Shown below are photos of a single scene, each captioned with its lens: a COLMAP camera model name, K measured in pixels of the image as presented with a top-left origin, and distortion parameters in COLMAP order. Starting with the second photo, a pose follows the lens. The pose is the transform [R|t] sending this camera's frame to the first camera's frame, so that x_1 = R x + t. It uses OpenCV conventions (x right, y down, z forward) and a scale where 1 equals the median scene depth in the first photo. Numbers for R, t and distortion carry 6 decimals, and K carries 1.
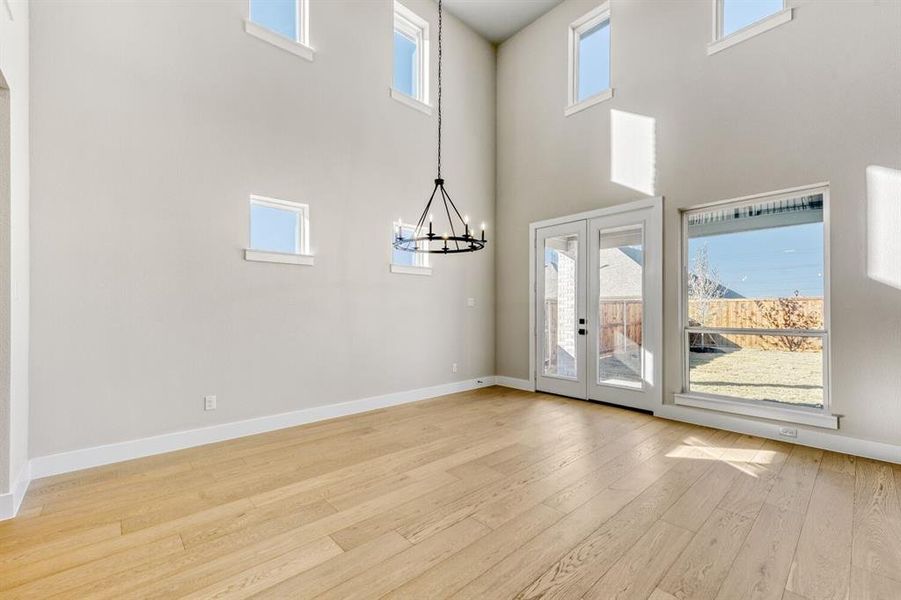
lens RADIAL K [[375.7, 0, 455.3], [0, 375.7, 309.9], [0, 0, 1]] dist [0.002956, 0.000240]
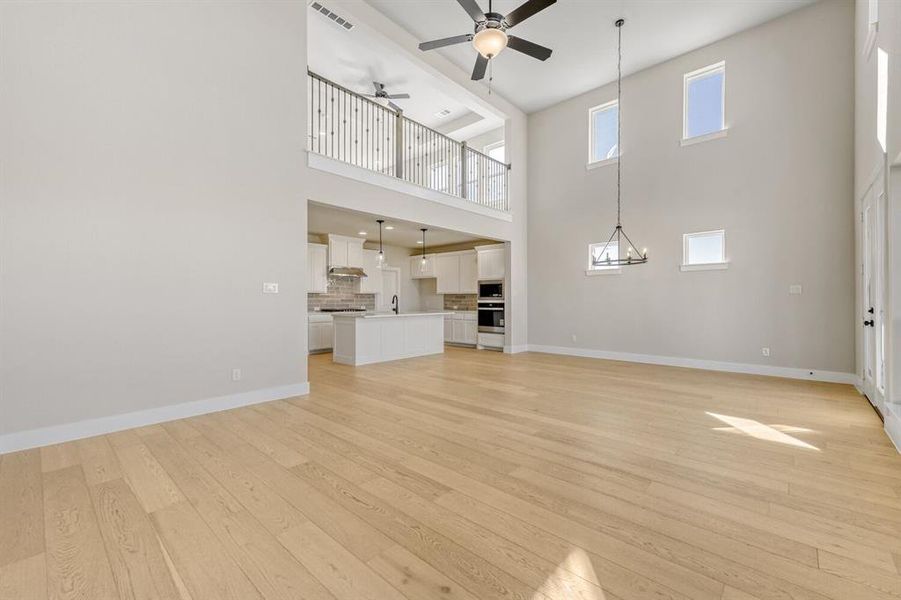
lens RADIAL K [[373.6, 0, 450.5], [0, 373.6, 300.0], [0, 0, 1]] dist [0.000130, 0.000008]
pose [[0.086071, -0.003423, -0.996283, 1.238232], [0.002355, 0.999992, -0.003232, 0.010246], [0.996286, -0.002068, 0.086079, 0.025789]]
